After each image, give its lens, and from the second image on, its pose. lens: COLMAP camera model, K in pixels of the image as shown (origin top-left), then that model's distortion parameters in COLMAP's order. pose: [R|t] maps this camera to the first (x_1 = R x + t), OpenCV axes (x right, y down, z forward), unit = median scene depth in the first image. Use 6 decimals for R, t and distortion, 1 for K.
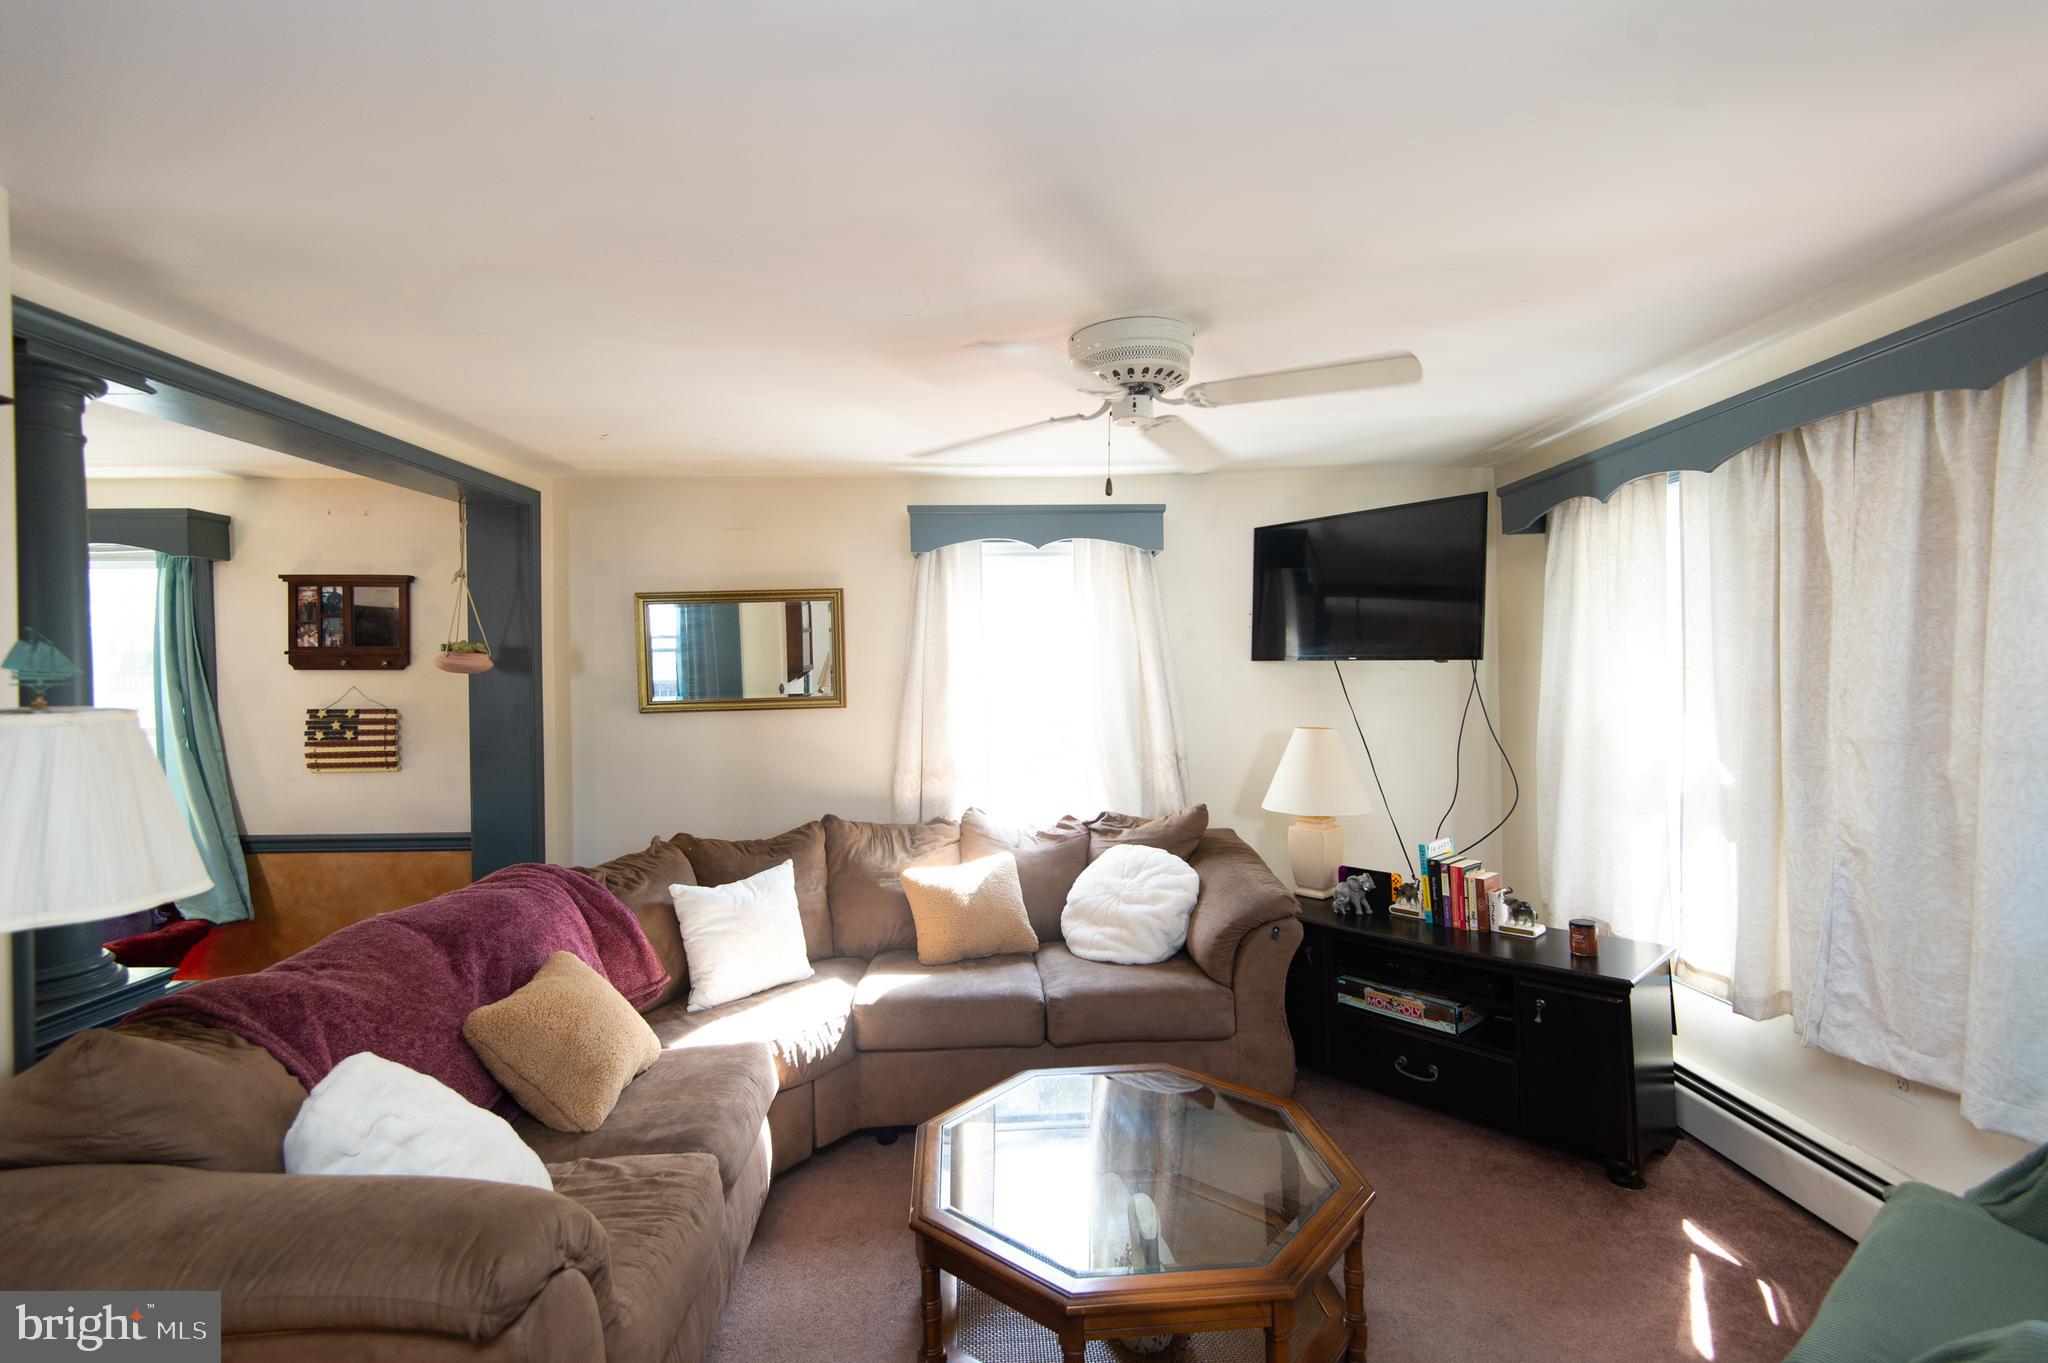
lens RADIAL K [[938.8, 0, 1024.0], [0, 938.8, 681.5], [0, 0, 1]] dist [0.045417, -0.026172]
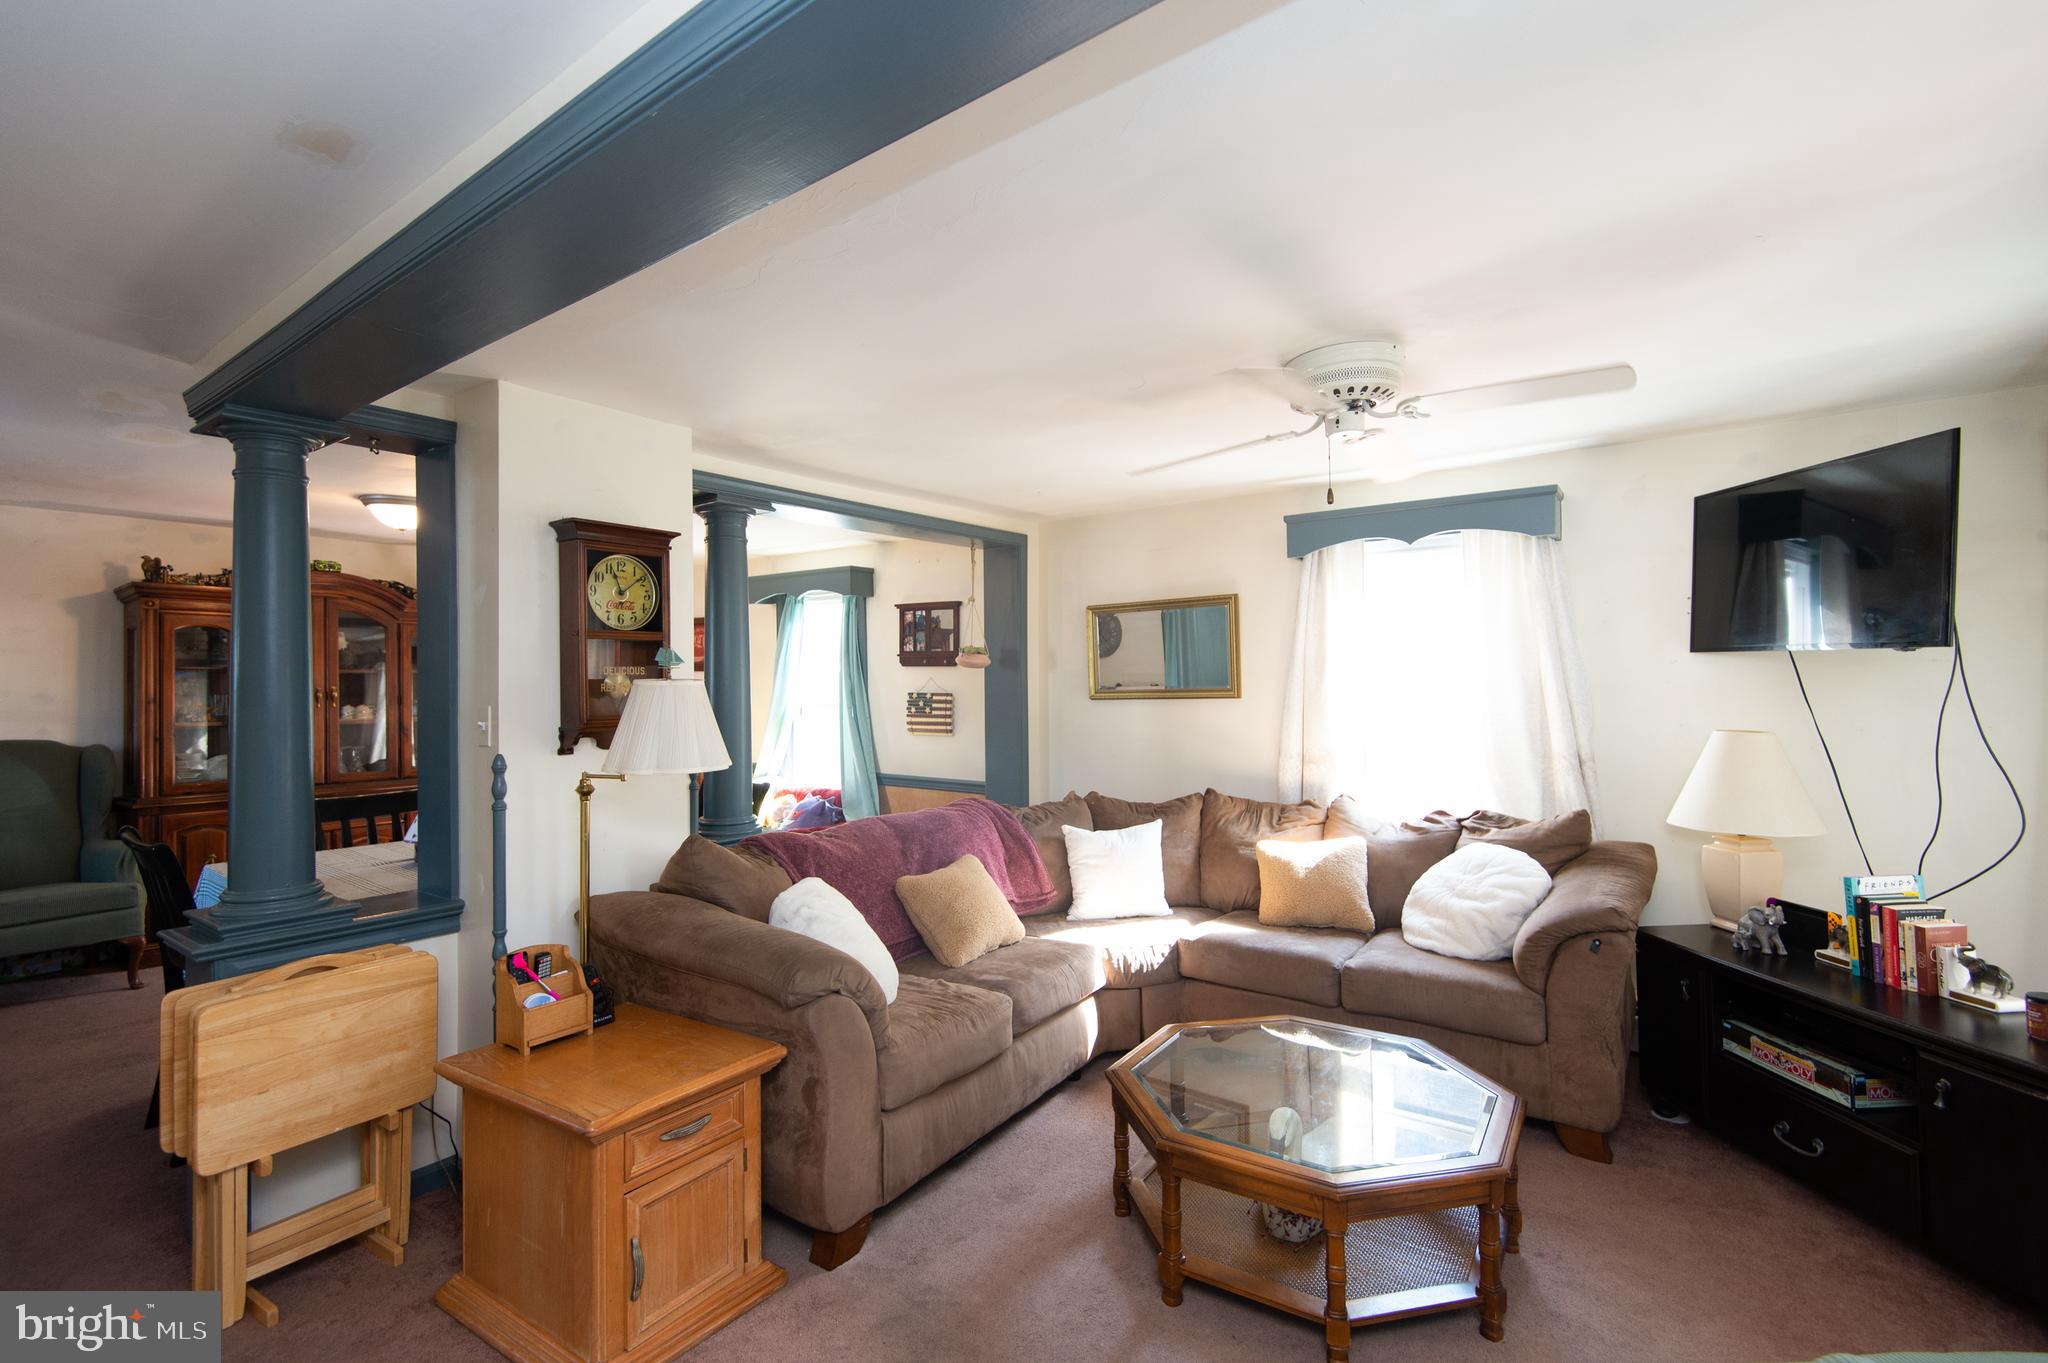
lens RADIAL K [[923.7, 0, 999.9], [0, 923.7, 687.0], [0, 0, 1]] dist [0.041735, -0.024432]
pose [[0.784534, 0.011363, -0.619981, 0.313134], [-0.008537, 0.999935, 0.007524, 0.009117], [0.620026, -0.000610, 0.784581, -0.068551]]
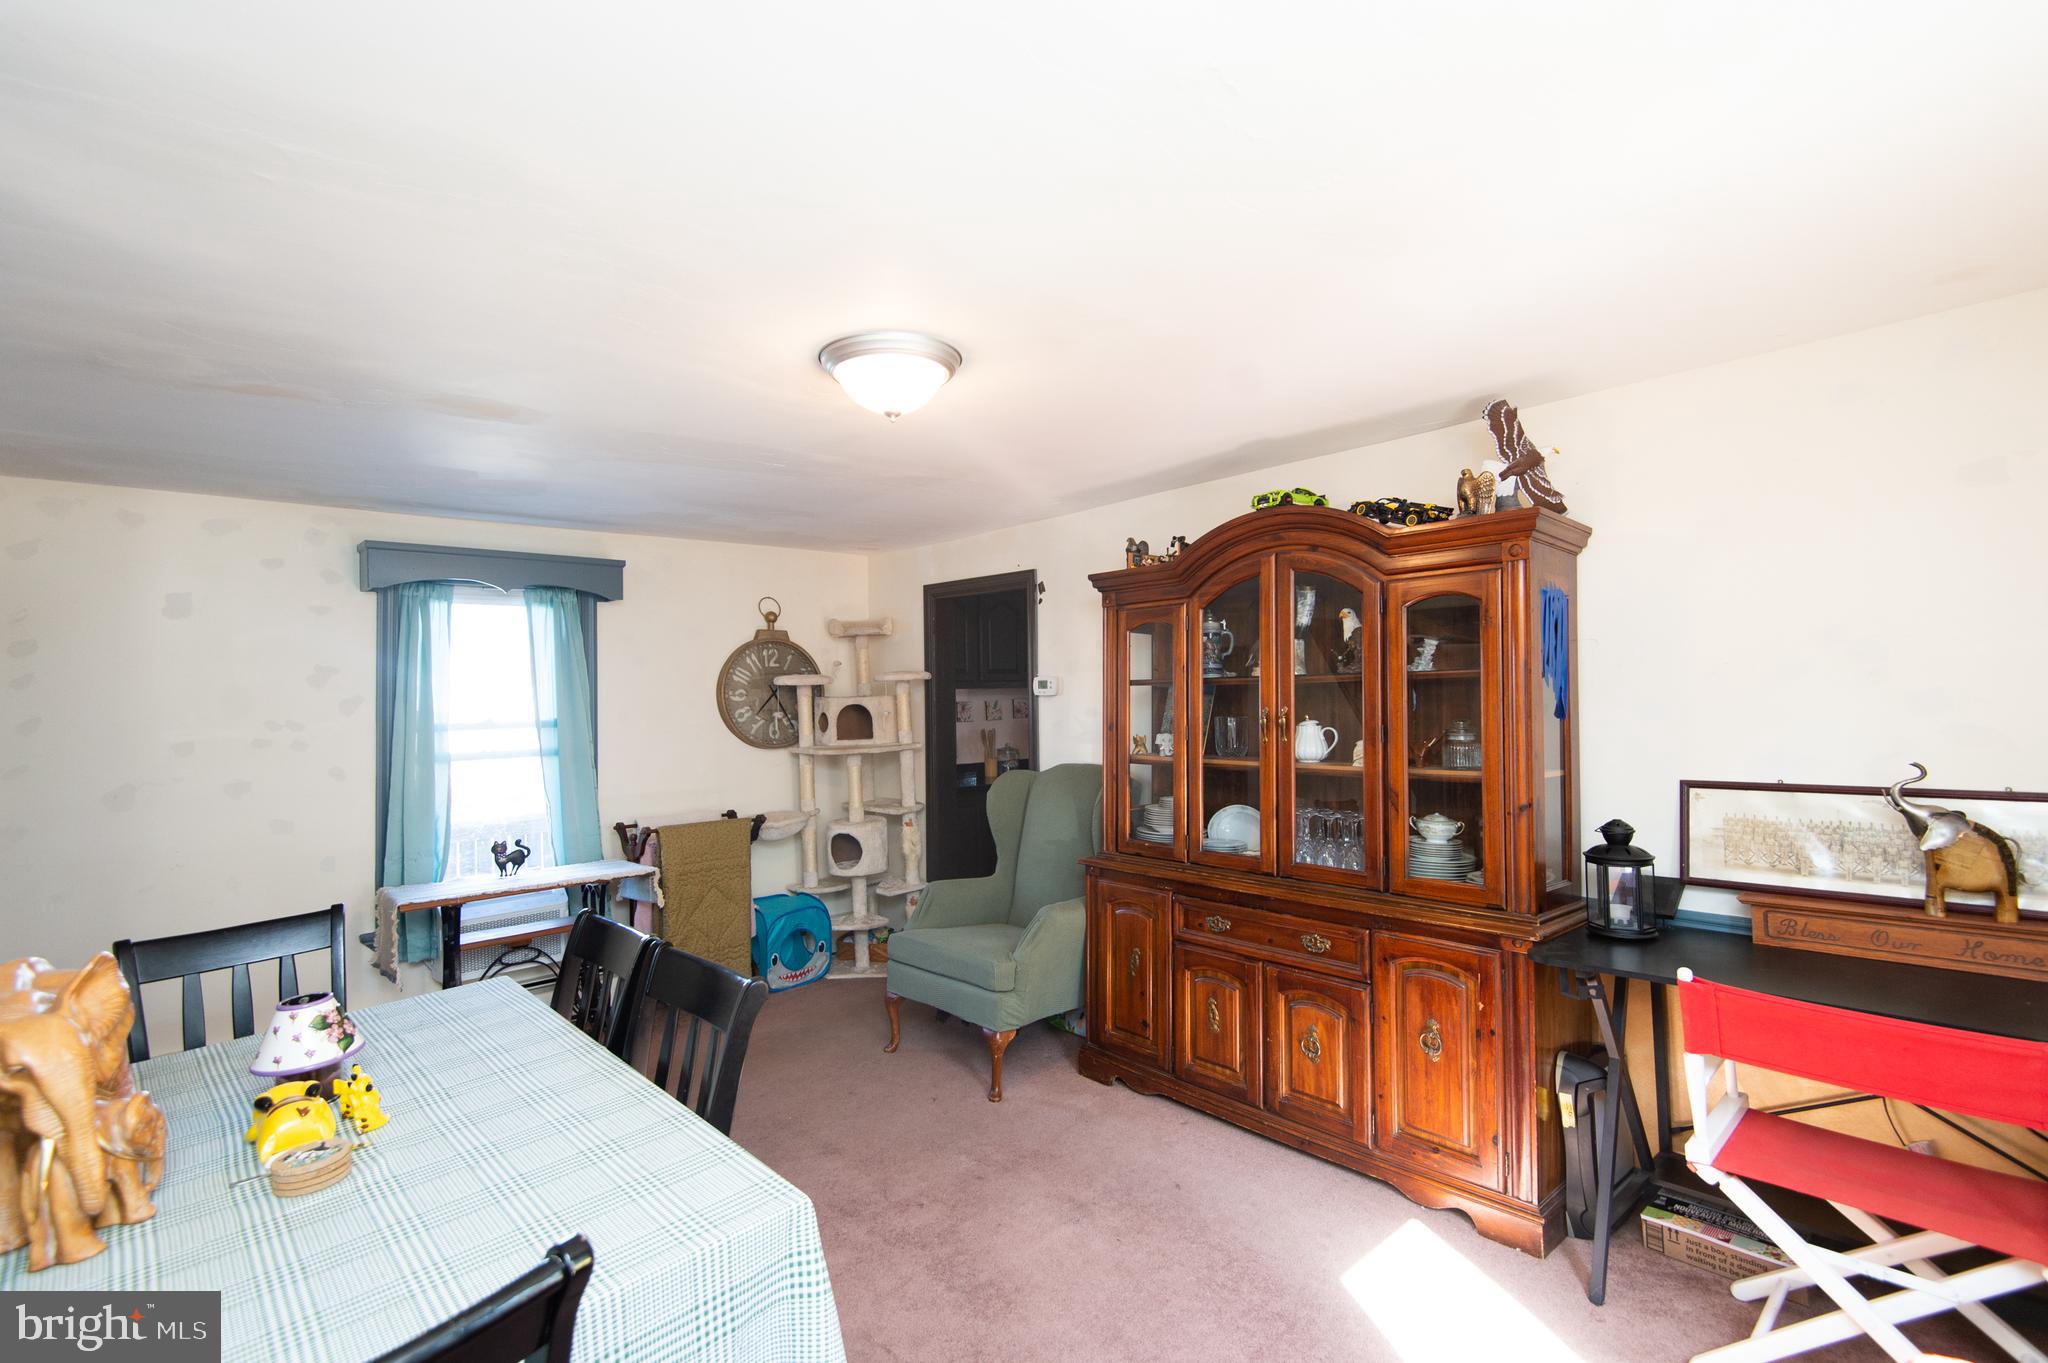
lens RADIAL K [[938.8, 0, 1024.0], [0, 938.8, 681.5], [0, 0, 1]] dist [0.045417, -0.026172]
pose [[-0.757564, 0.003895, -0.652749, -0.756740], [0.015973, 0.999793, -0.012571, 0.012951], [0.652566, -0.019950, -0.757470, 0.989838]]
